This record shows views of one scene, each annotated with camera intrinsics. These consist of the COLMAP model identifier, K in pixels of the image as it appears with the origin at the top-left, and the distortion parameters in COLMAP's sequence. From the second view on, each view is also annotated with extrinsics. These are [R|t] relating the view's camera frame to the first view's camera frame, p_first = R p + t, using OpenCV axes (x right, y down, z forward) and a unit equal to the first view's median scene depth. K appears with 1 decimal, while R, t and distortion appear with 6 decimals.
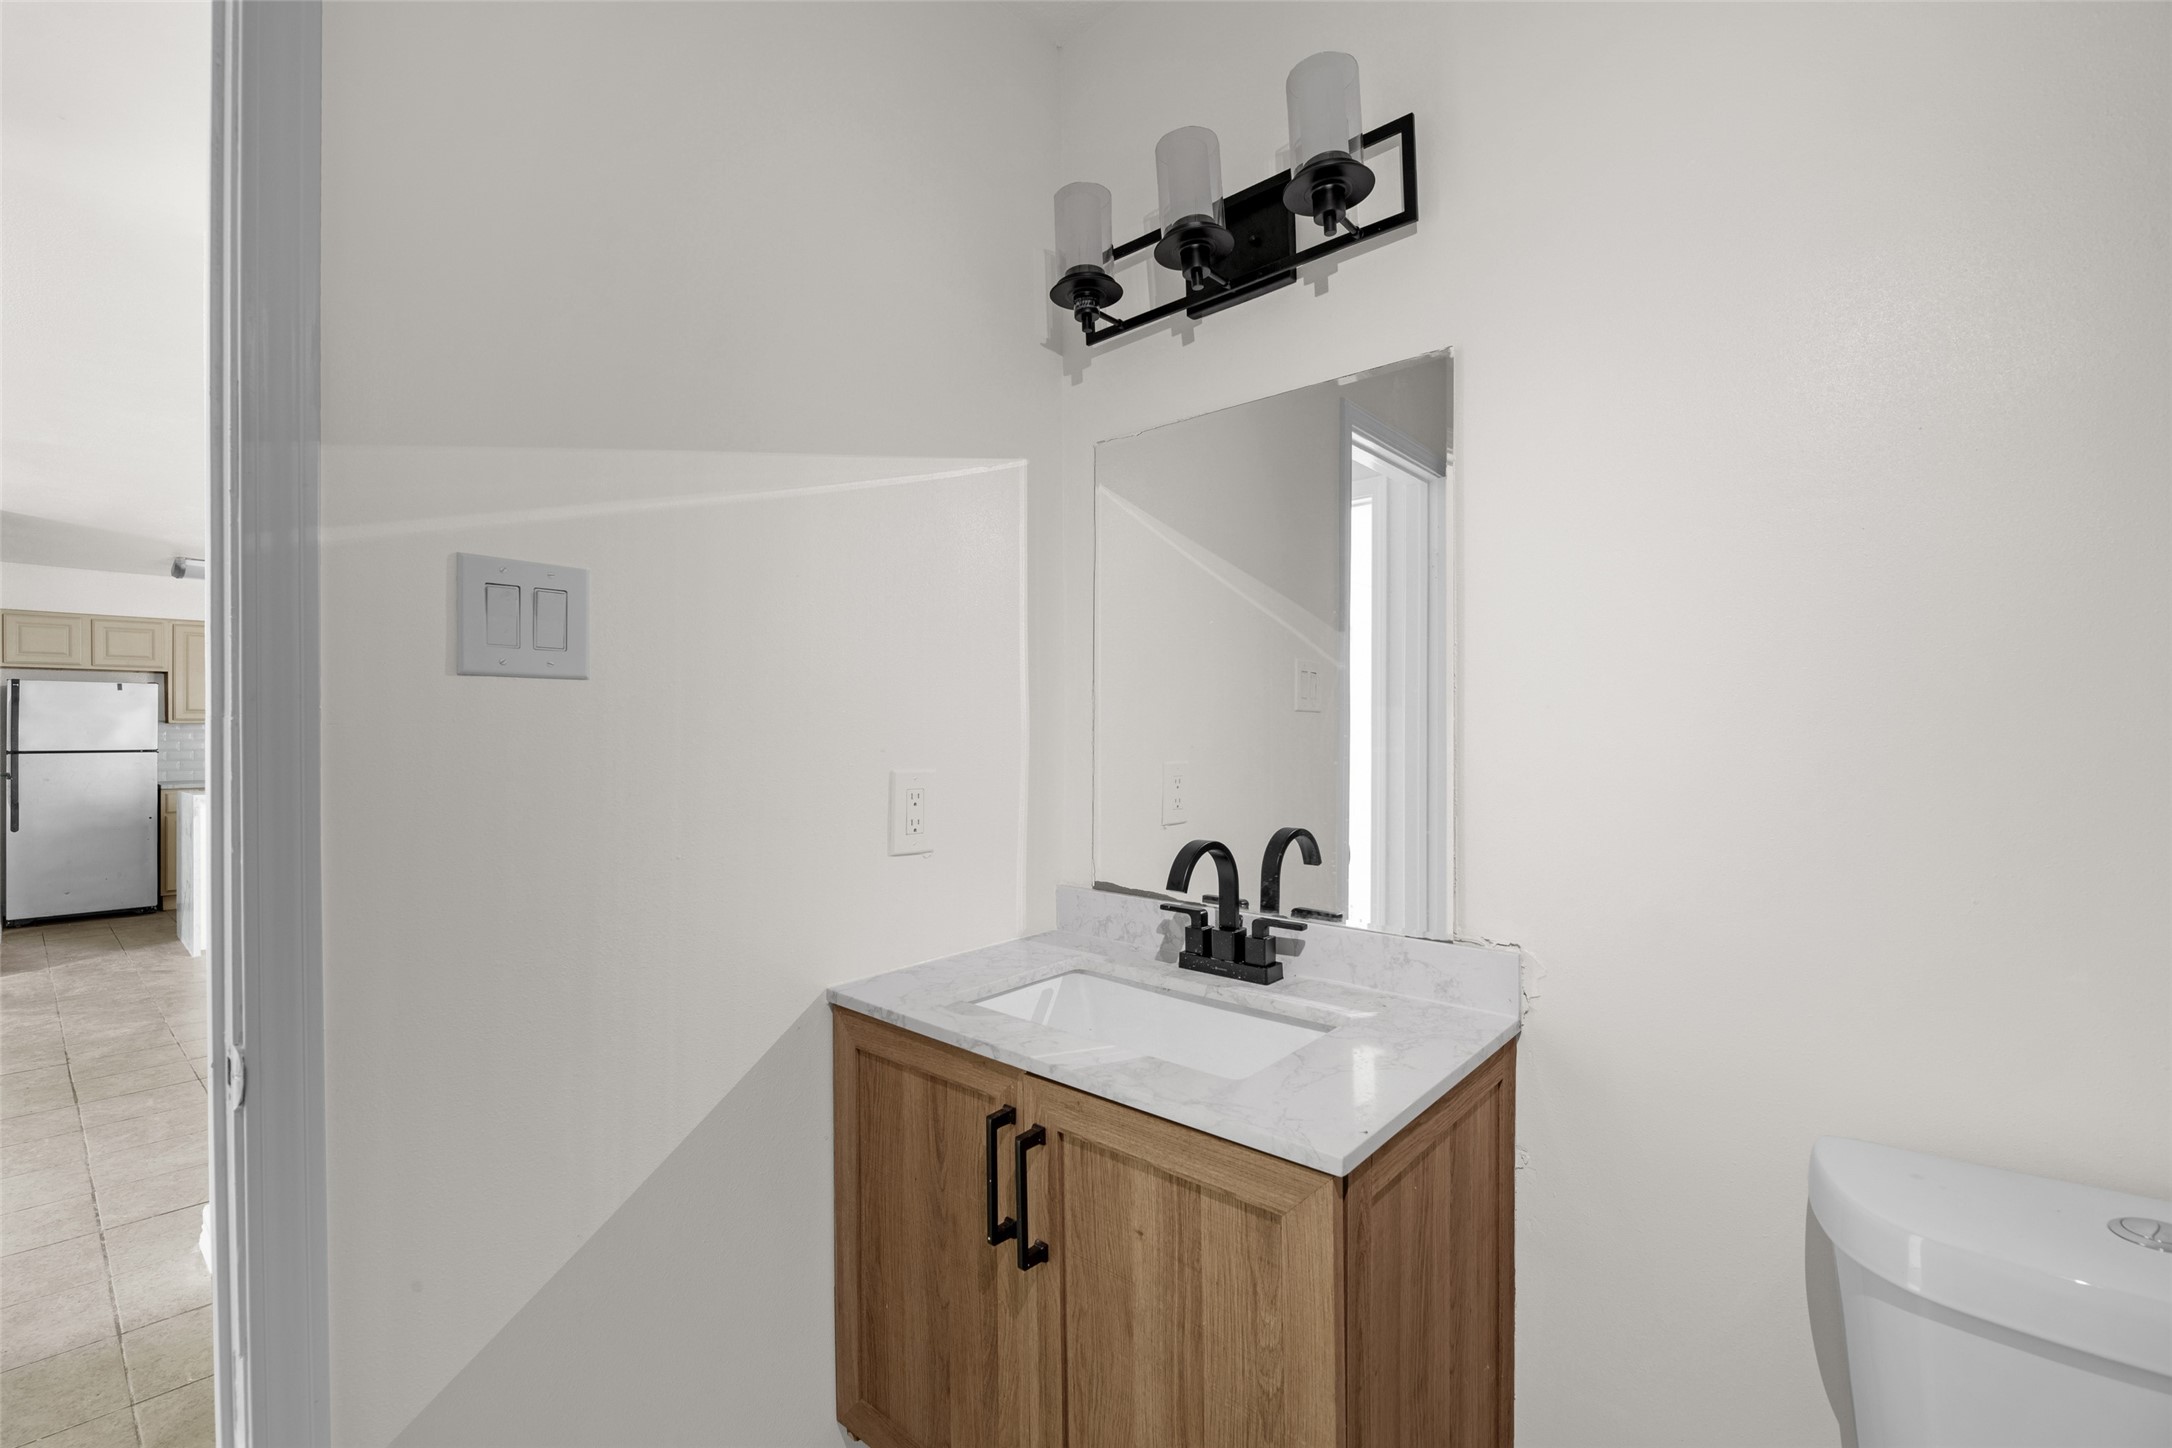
lens RADIAL K [[937.1, 0, 1088.8], [0, 937.1, 723.5], [0, 0, 1]] dist [-0.000655, -0.001893]
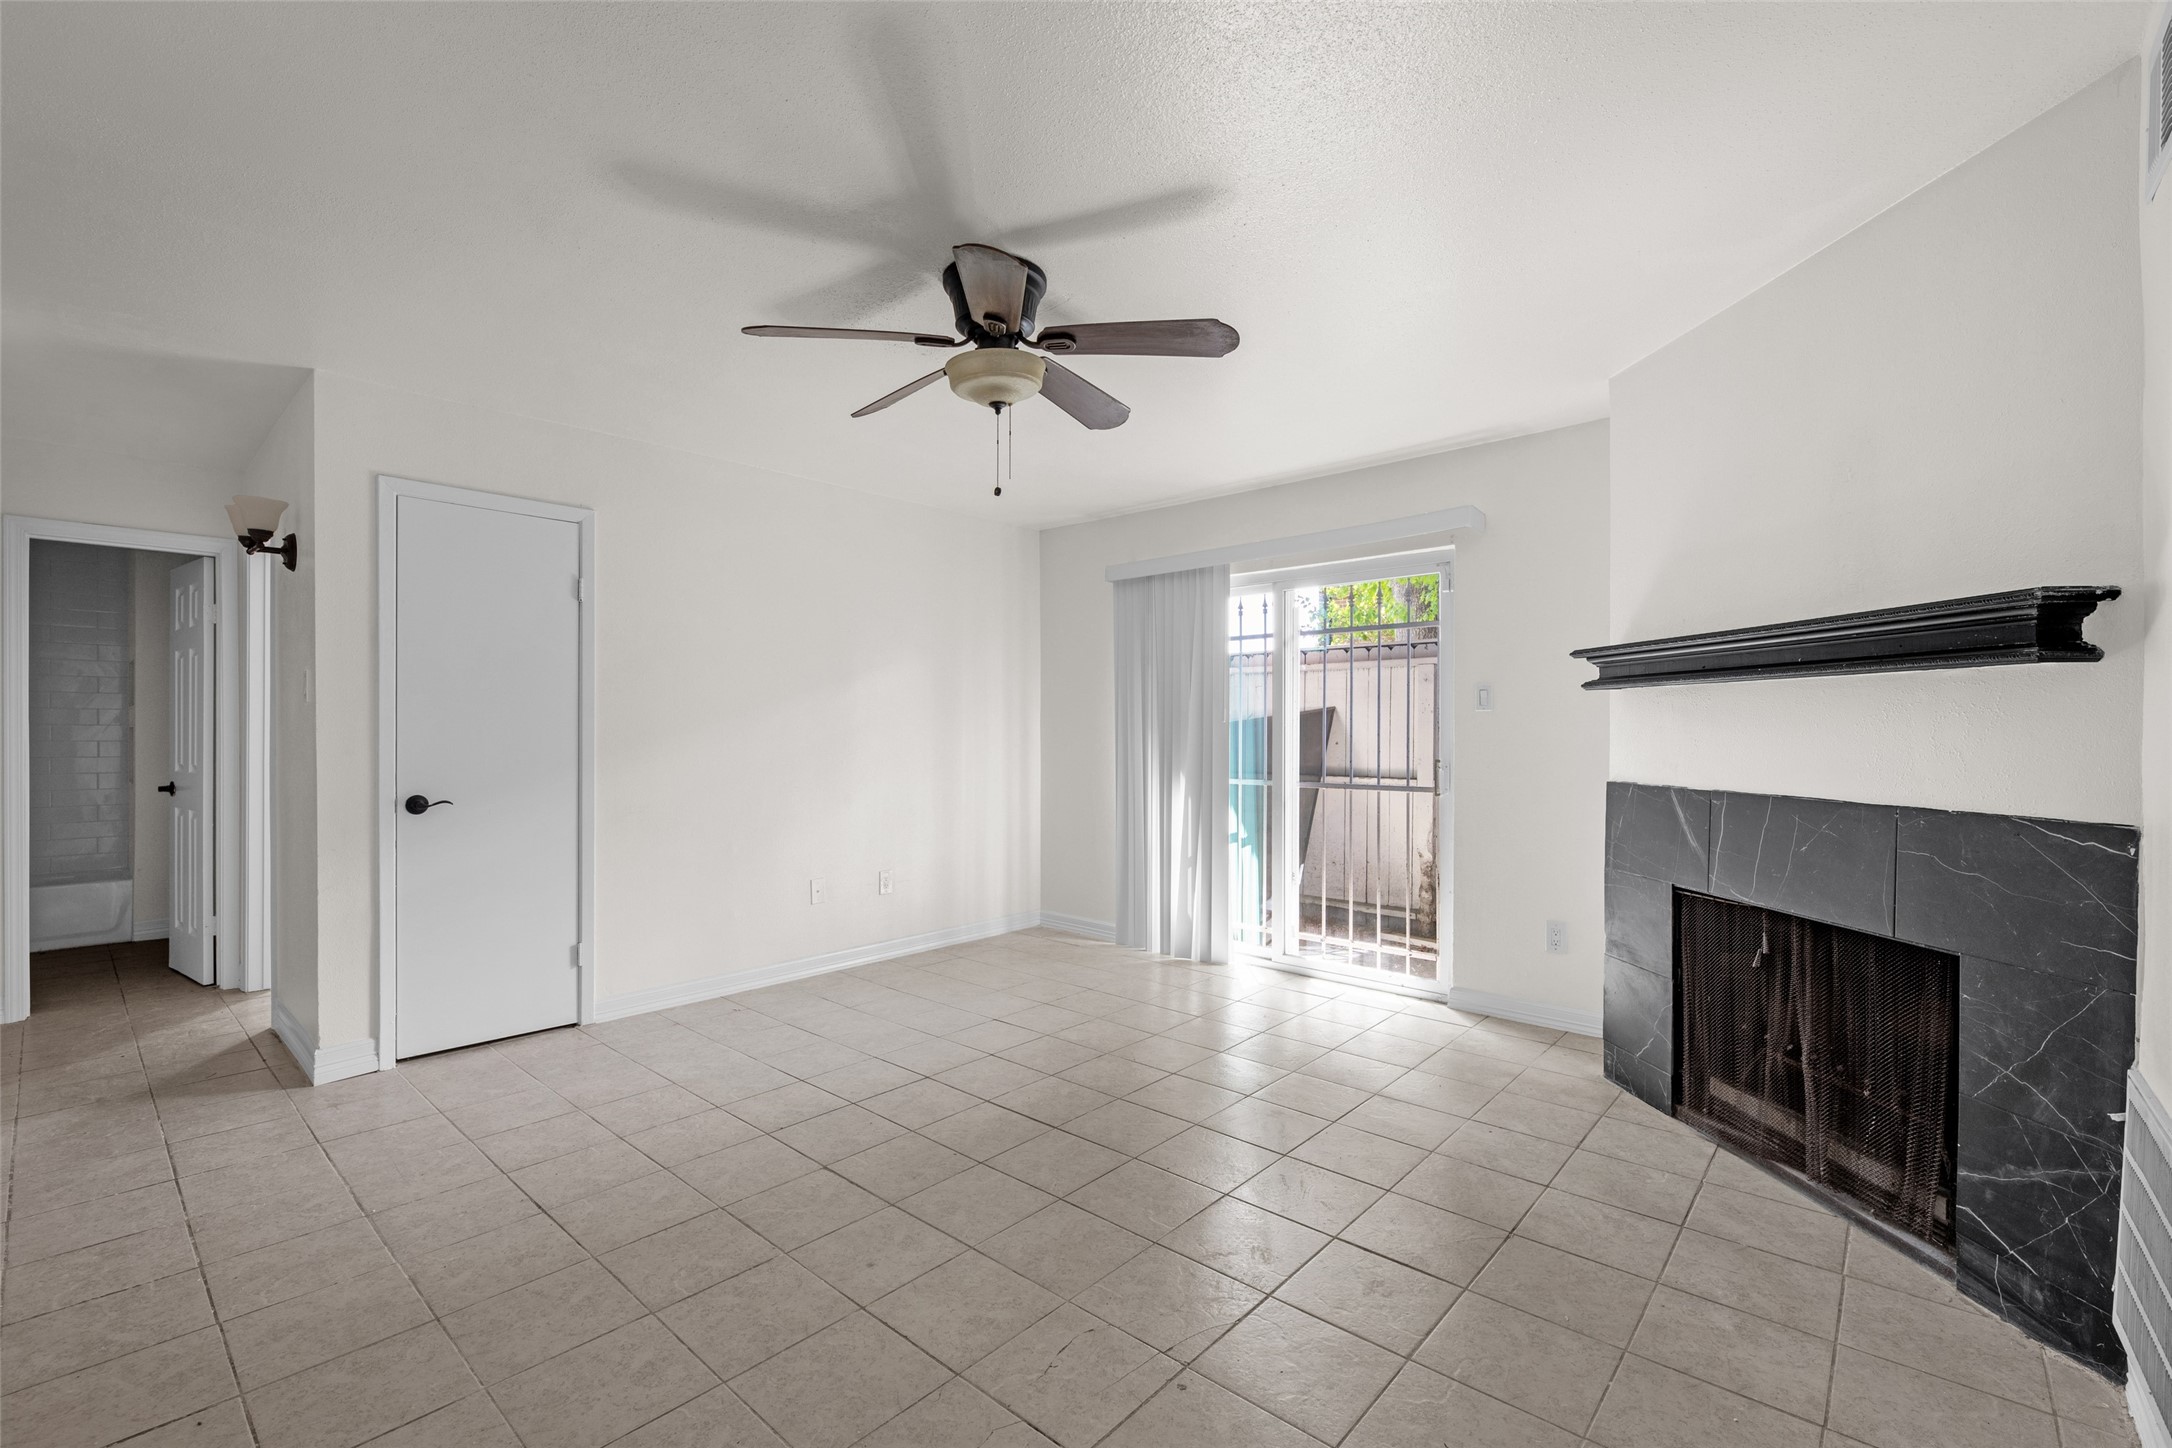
lens RADIAL K [[937.1, 0, 1068.9], [0, 937.1, 733.6], [0, 0, 1]] dist [-0.000655, -0.001893]
pose [[-0.999516, 0.004992, 0.030701, -1.350466], [0.004820, 0.999972, -0.005665, 0.028584], [-0.030729, -0.005514, -0.999513, 1.190586]]
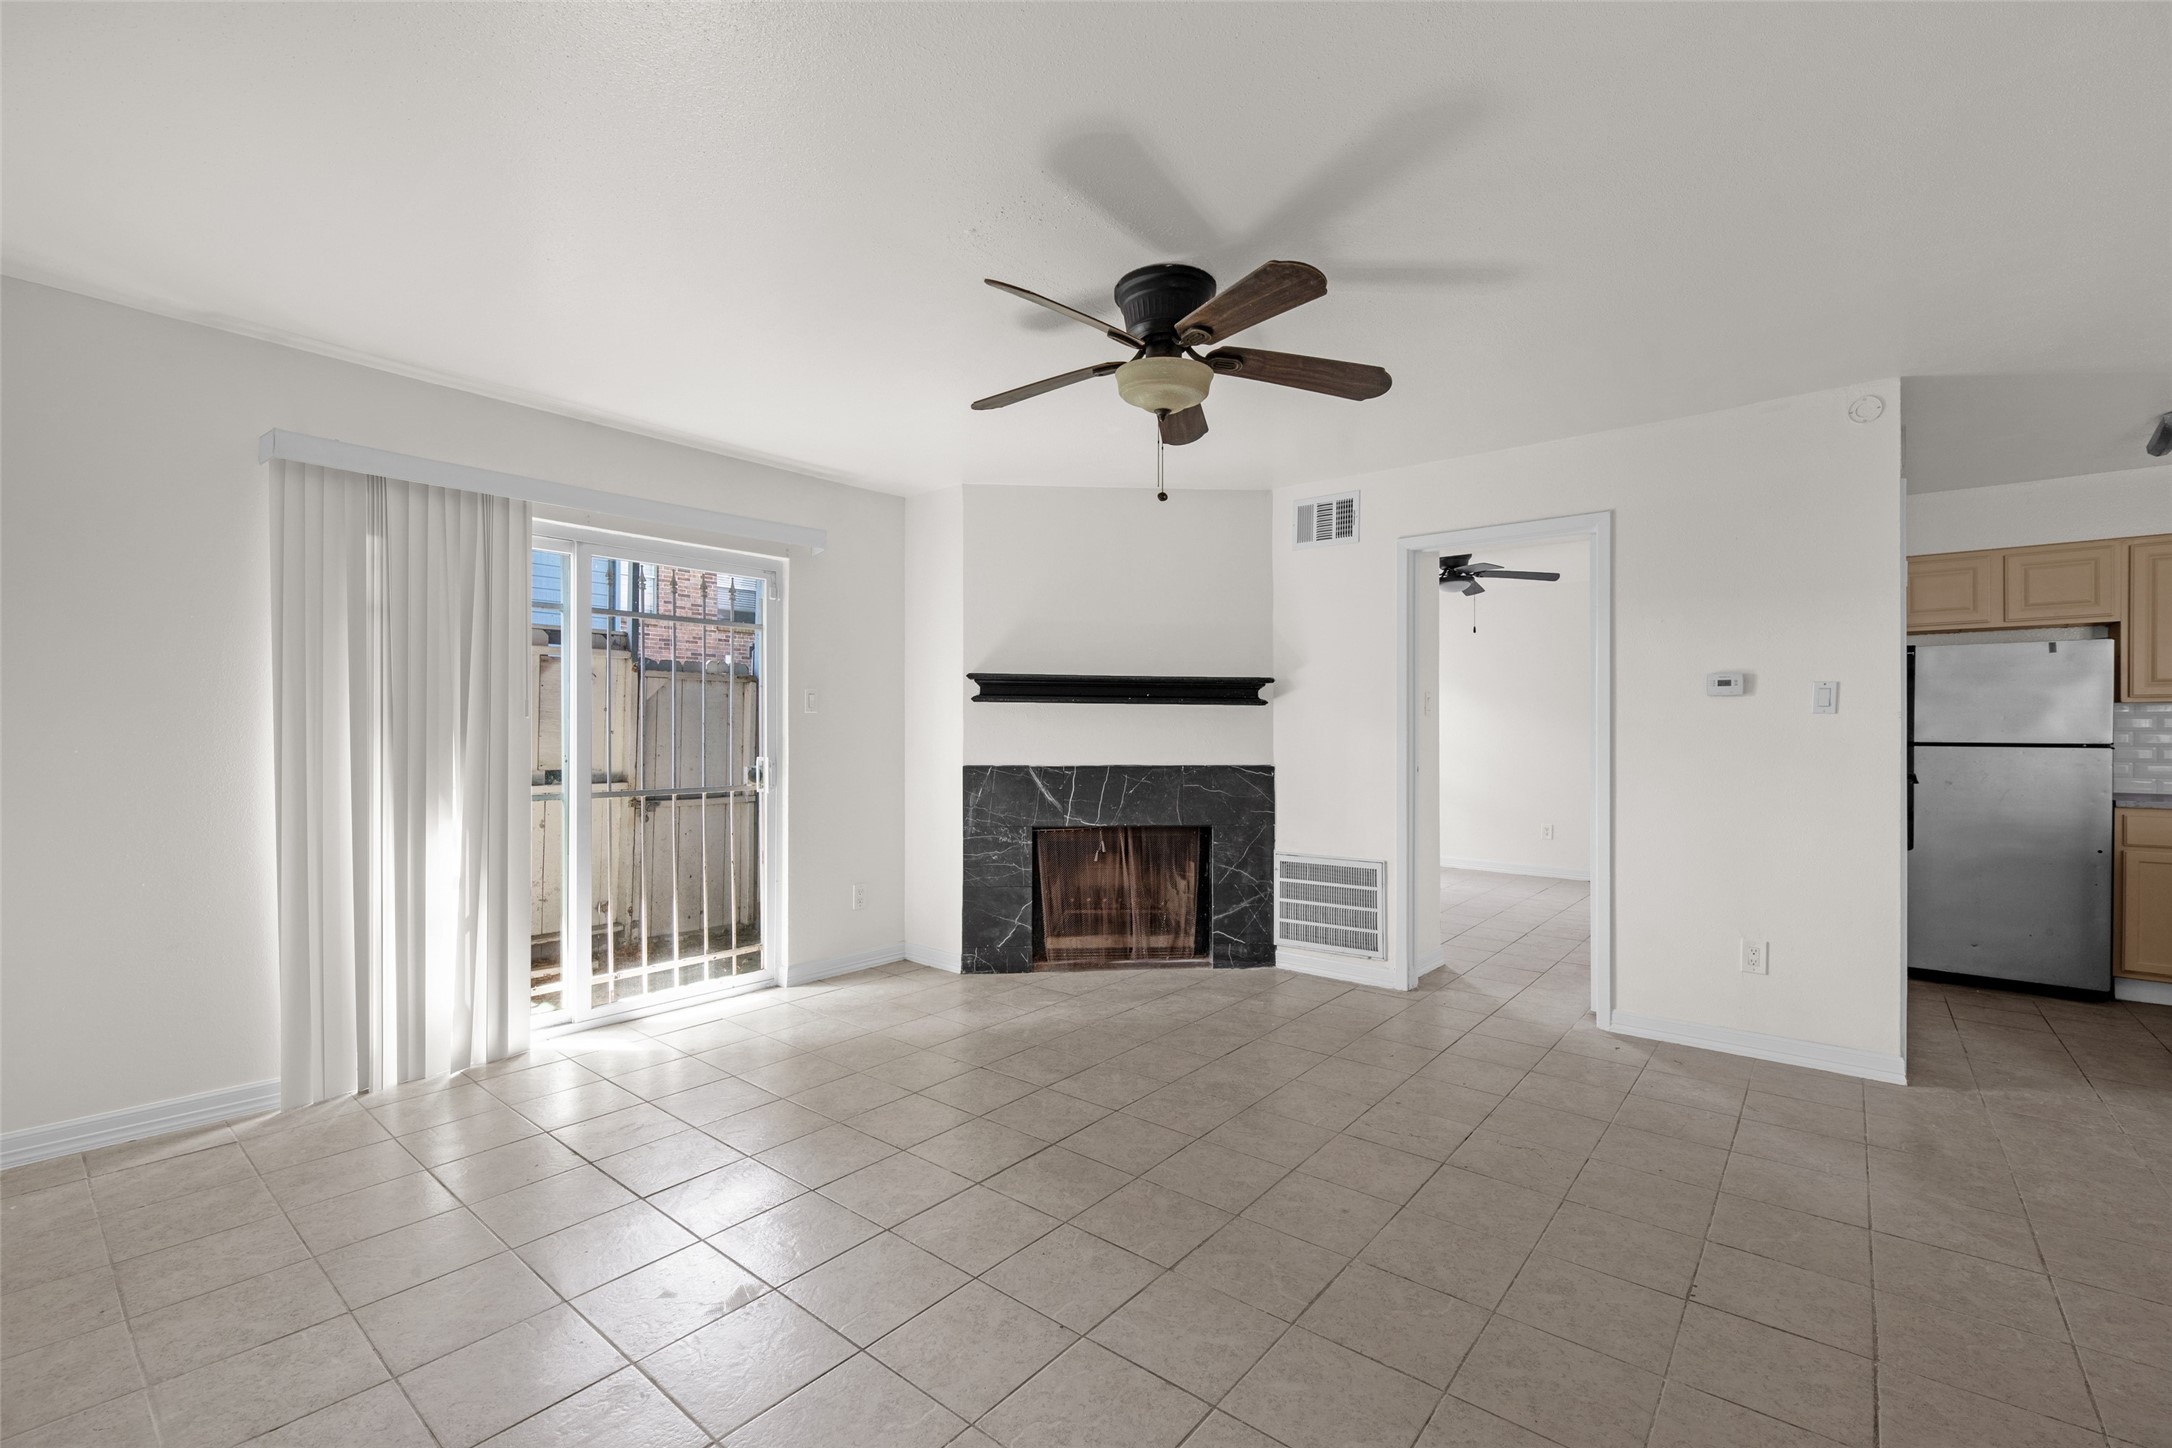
lens RADIAL K [[937.1, 0, 1077.1], [0, 937.1, 730.9], [0, 0, 1]] dist [-0.000655, -0.001893]
pose [[0.021214, 0.005555, -0.999760, -0.635931], [0.006582, 0.999962, 0.005696, 0.018392], [0.999753, -0.006701, 0.021176, 0.483781]]
